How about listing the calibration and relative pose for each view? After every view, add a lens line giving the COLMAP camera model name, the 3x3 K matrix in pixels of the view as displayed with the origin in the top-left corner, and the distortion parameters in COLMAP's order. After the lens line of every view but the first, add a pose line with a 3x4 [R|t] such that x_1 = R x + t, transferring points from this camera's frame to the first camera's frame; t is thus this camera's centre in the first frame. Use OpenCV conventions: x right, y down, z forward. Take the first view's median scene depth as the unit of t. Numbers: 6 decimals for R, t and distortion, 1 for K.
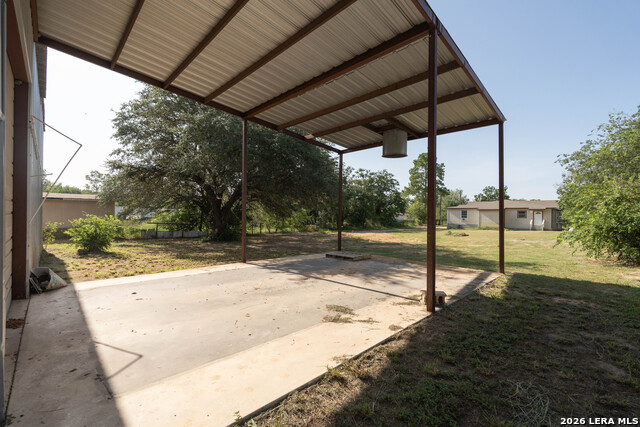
lens RADIAL K [[286.8, 0, 319.0], [0, 286.8, 211.7], [0, 0, 1]] dist [-0.004730, 0.000282]
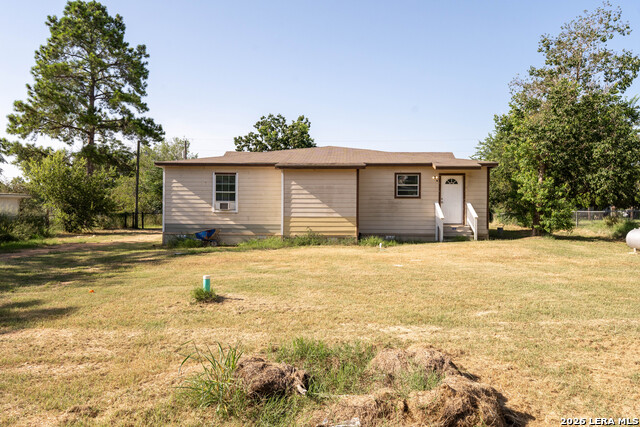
lens RADIAL K [[516.5, 0, 319.8], [0, 516.5, 210.5], [0, 0, 1]] dist [-0.001967, -0.000017]
pose [[0.741056, -0.013304, 0.671312, 0.275671], [0.002028, 0.999843, 0.017576, 0.023412], [-0.671441, -0.011663, 0.740967, 0.637268]]
